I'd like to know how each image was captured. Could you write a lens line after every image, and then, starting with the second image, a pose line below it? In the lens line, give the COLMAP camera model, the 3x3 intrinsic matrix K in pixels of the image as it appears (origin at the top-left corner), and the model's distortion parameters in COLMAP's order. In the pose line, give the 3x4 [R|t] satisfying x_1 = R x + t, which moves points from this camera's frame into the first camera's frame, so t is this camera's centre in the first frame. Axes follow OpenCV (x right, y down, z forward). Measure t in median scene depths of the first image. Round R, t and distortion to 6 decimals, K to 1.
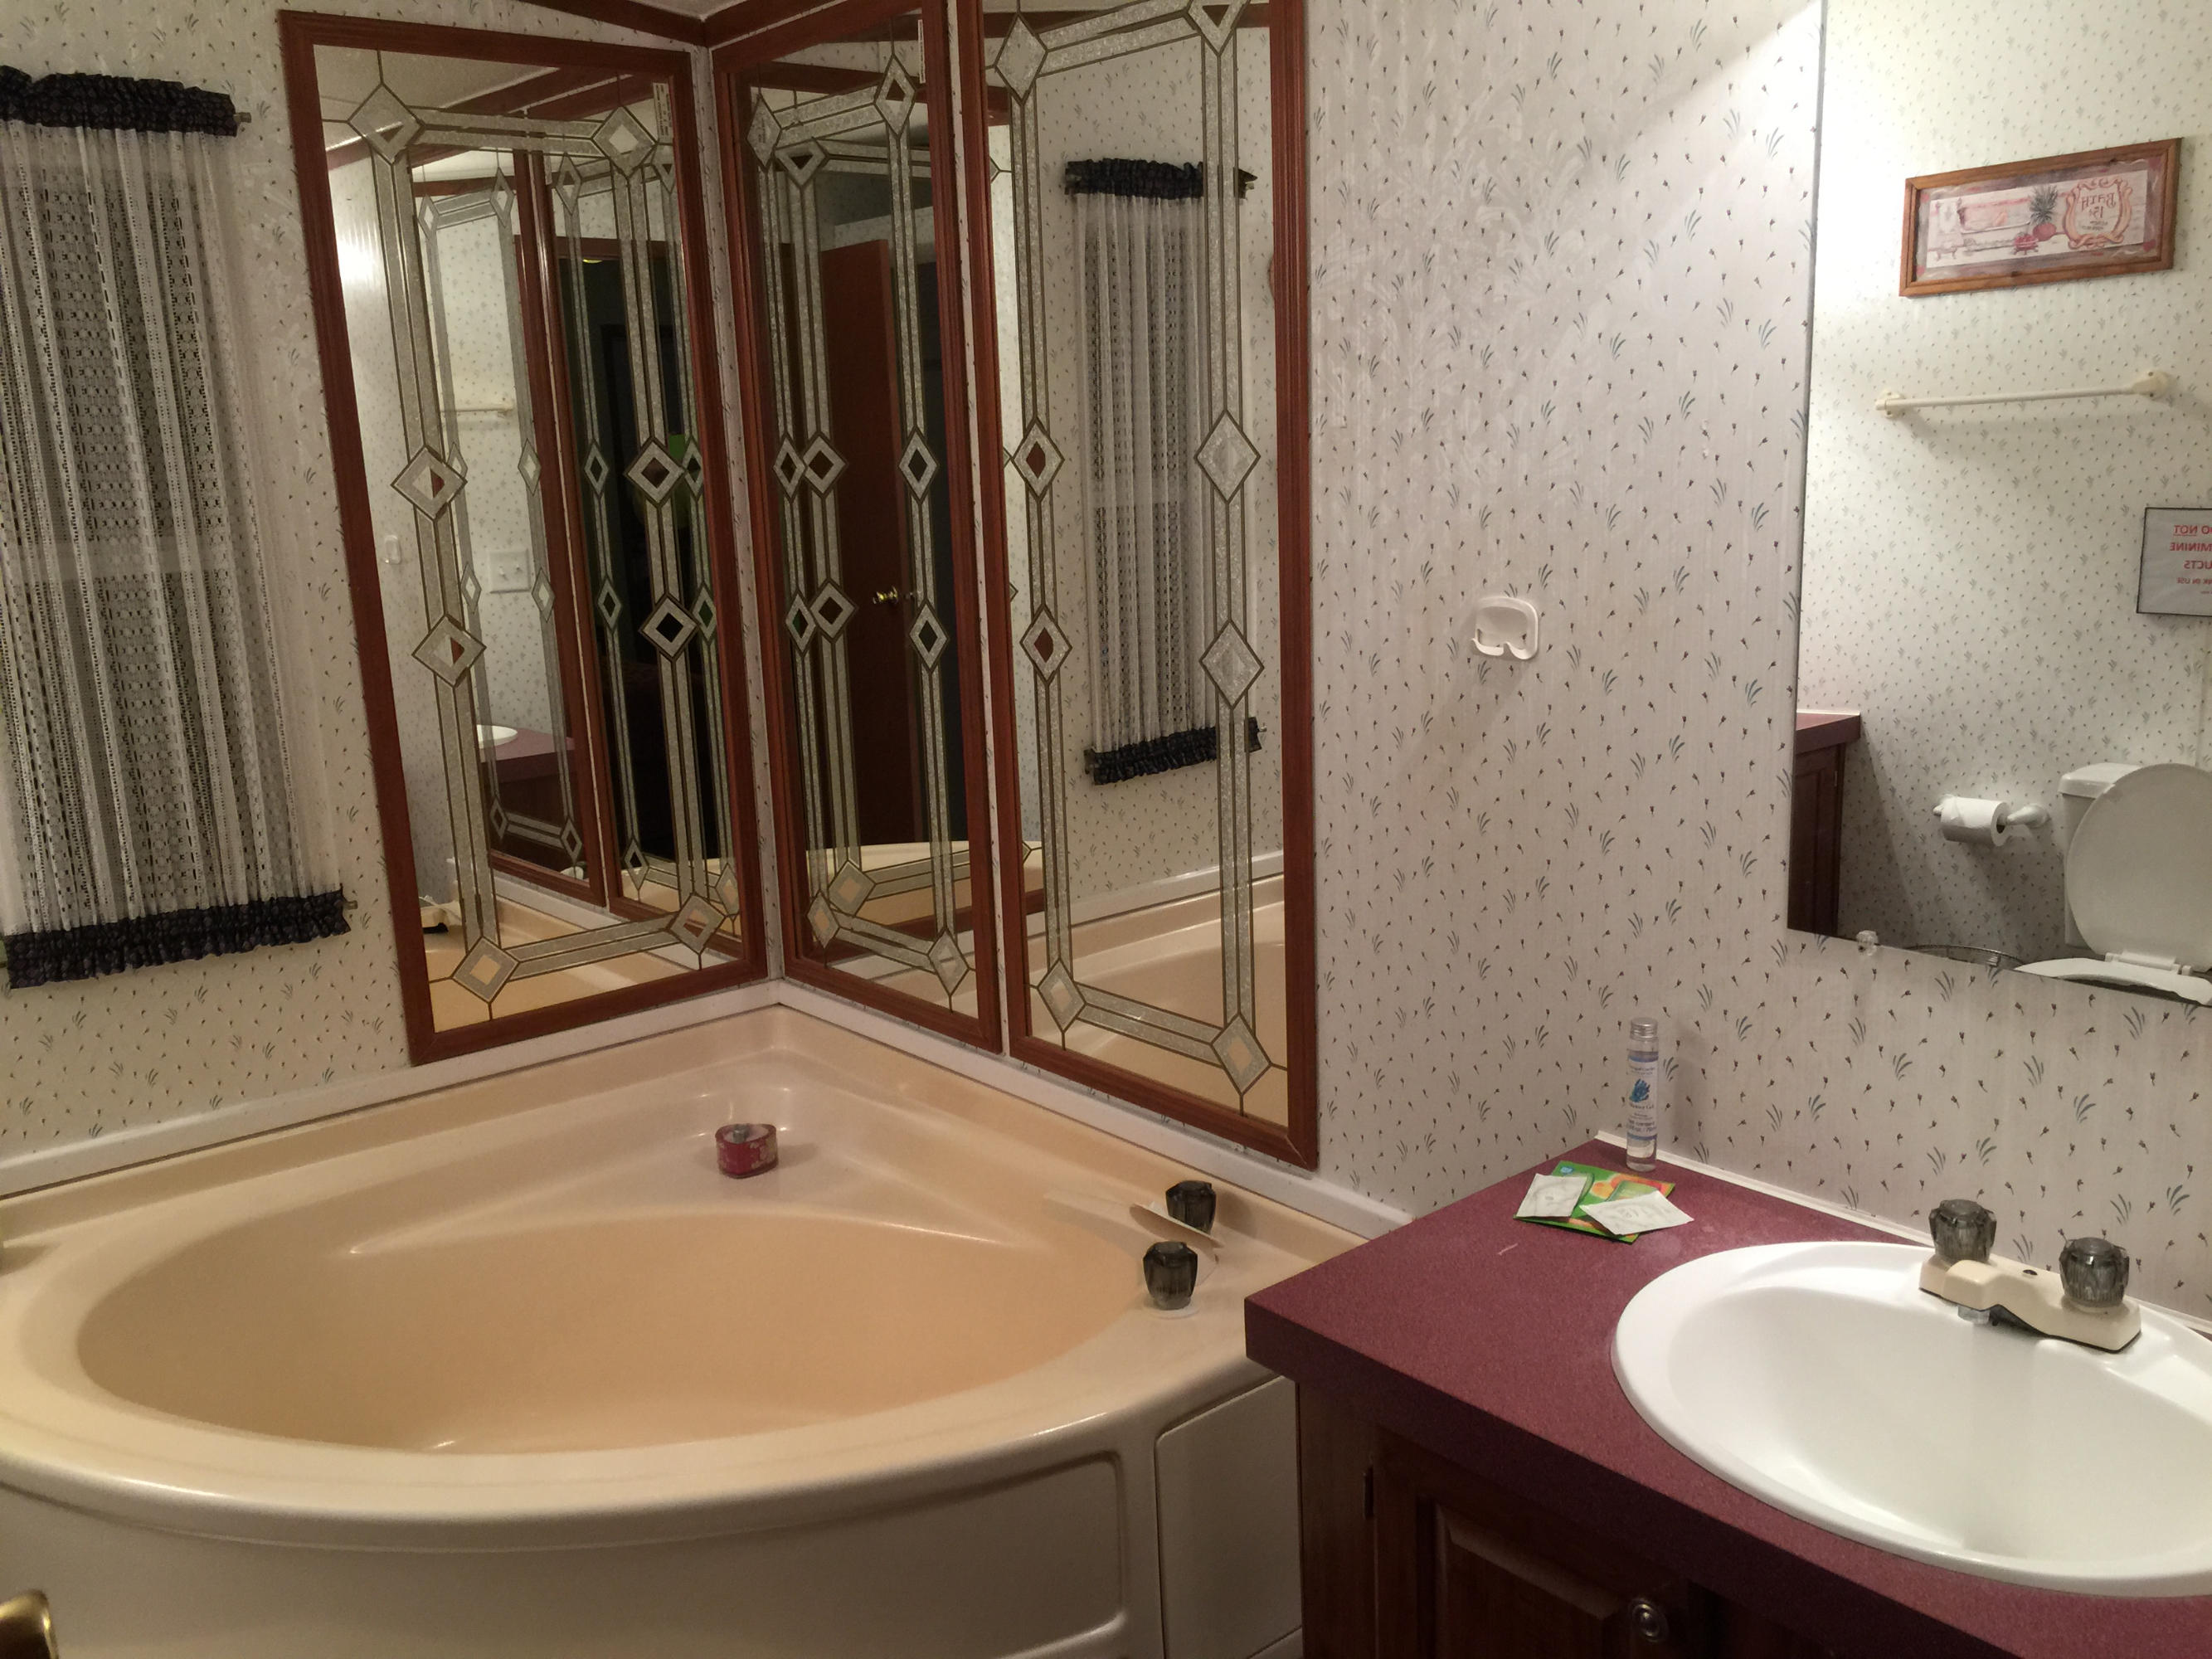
lens RADIAL K [[1924.9, 0, 1110.7], [0, 1924.9, 818.2], [0, 0, 1]] dist [0.082044, -0.110712]
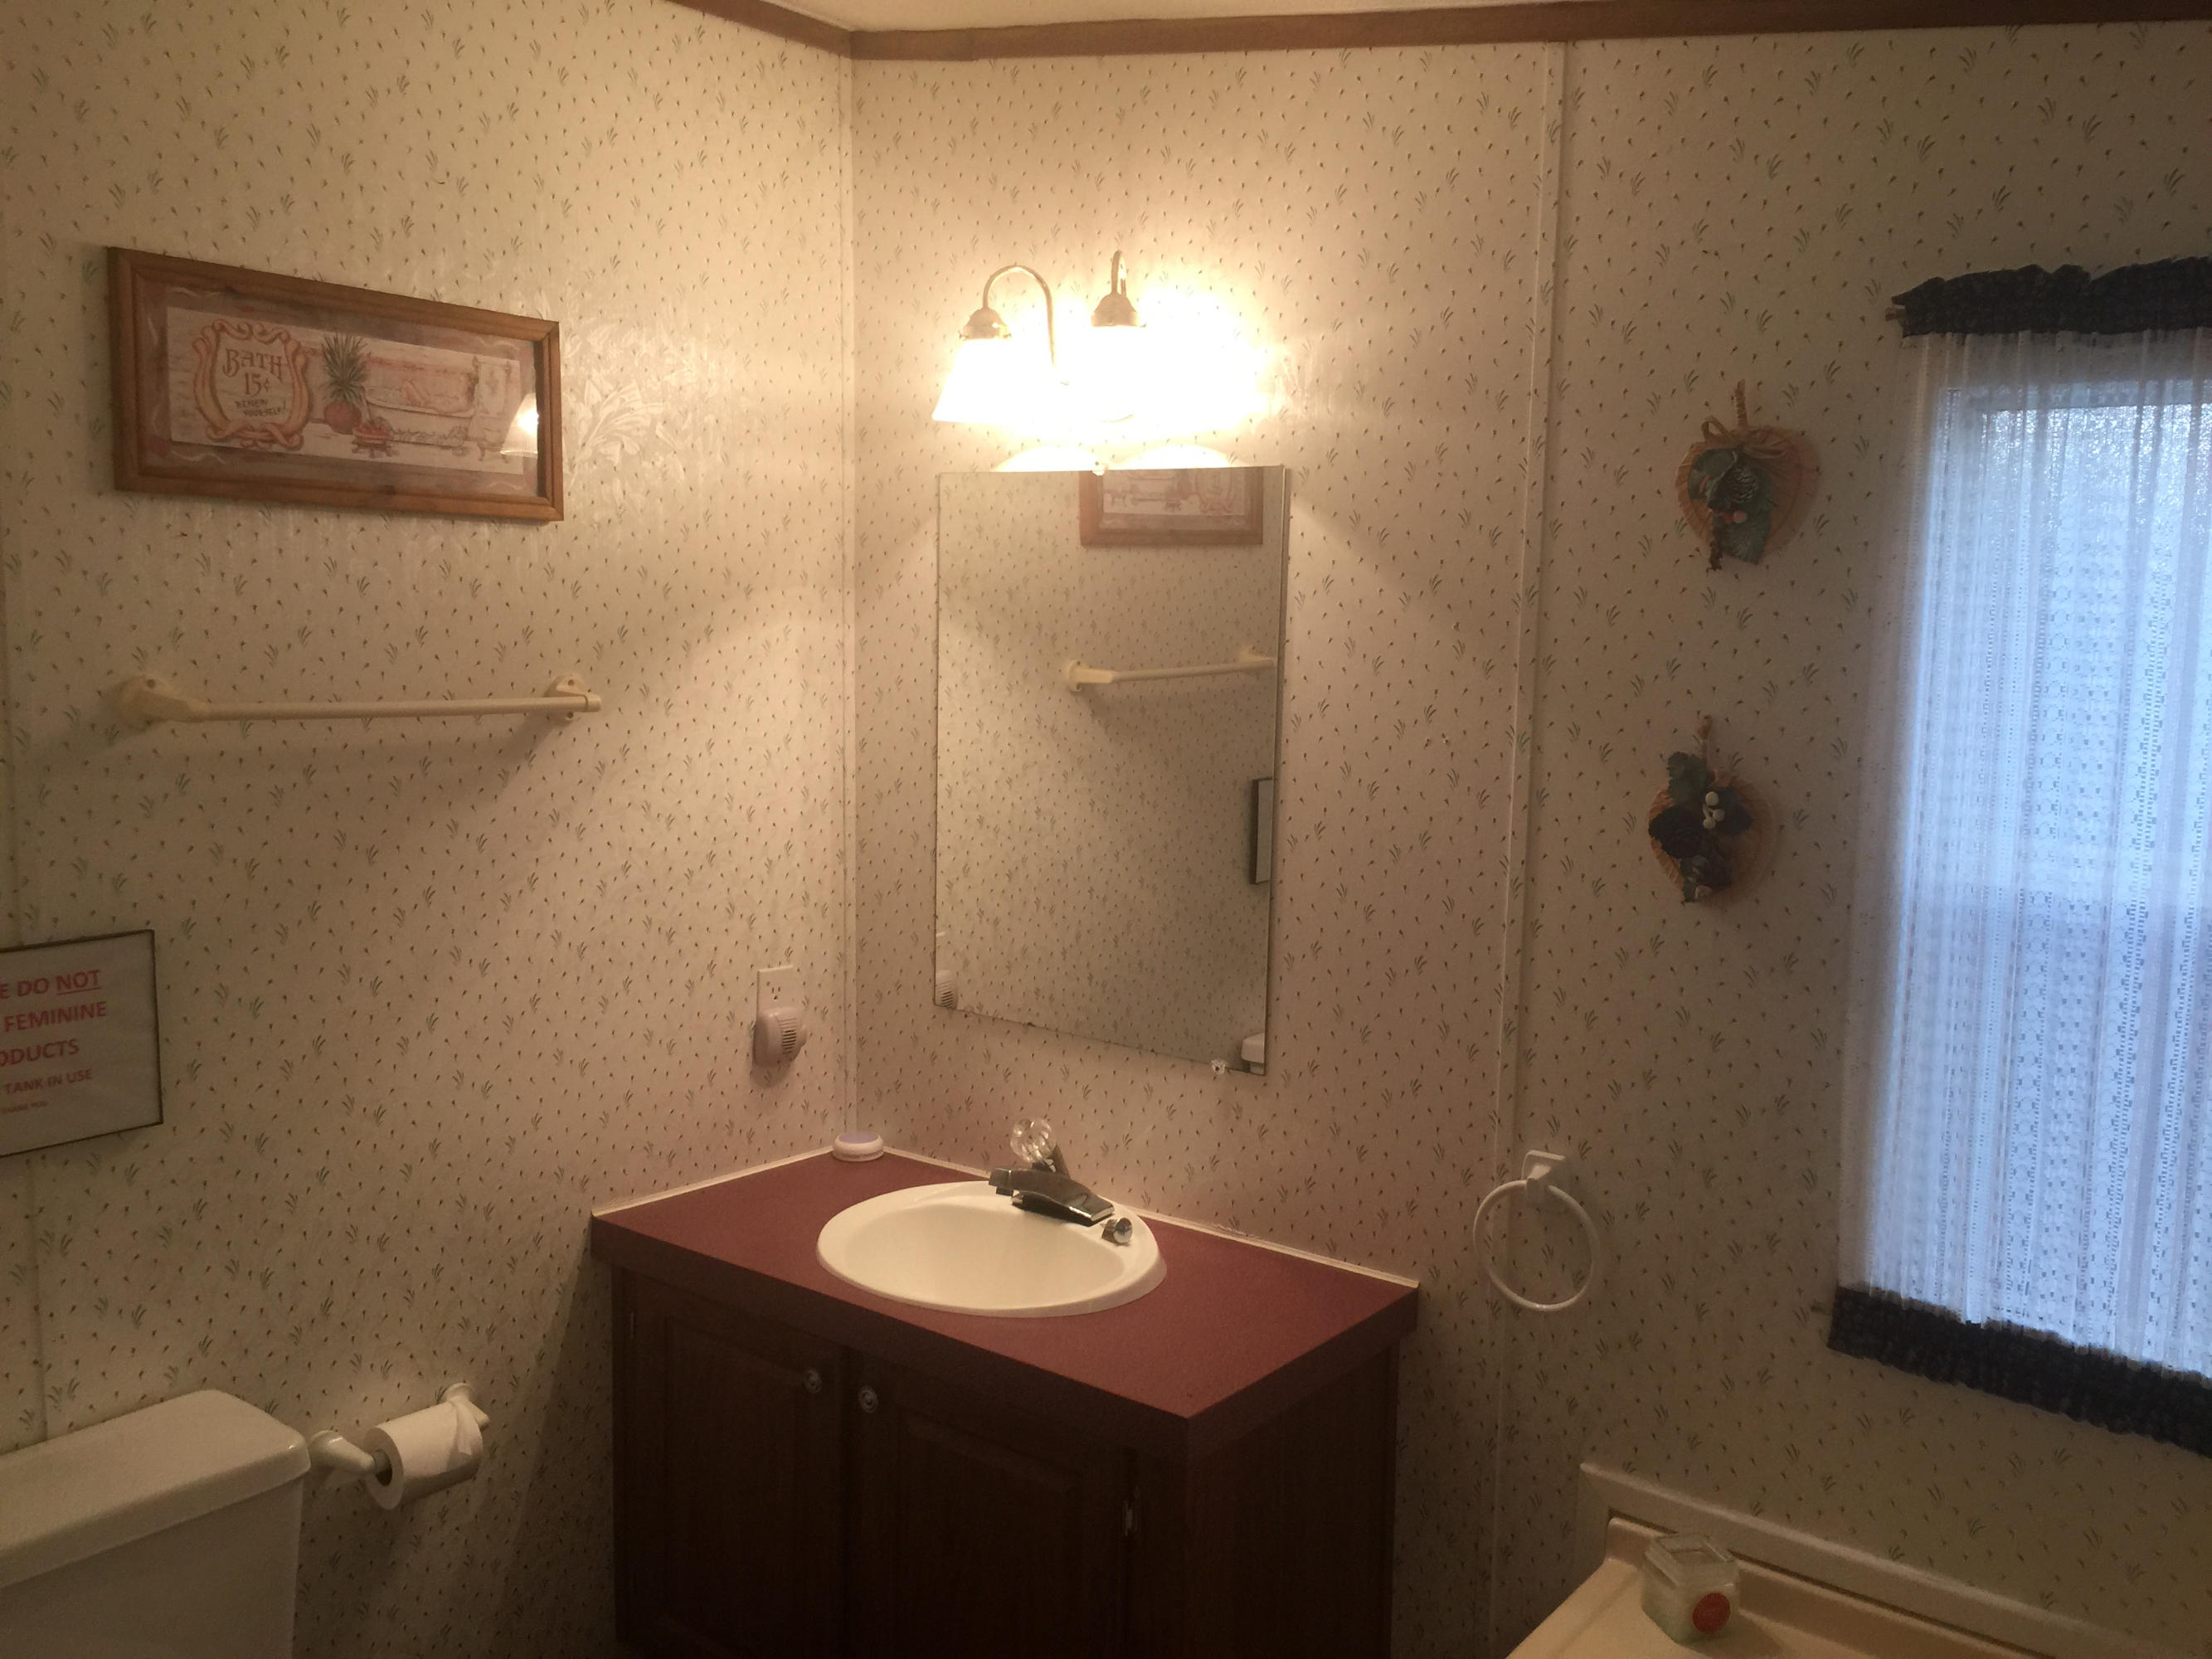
lens RADIAL K [[1924.9, 0, 1110.7], [0, 1924.9, 818.2], [0, 0, 1]] dist [0.082044, -0.110712]
pose [[-0.234542, -0.088477, 0.968071, -0.365408], [0.180776, 0.974509, 0.132863, -0.259191], [-0.955149, 0.206166, -0.212568, 1.172671]]
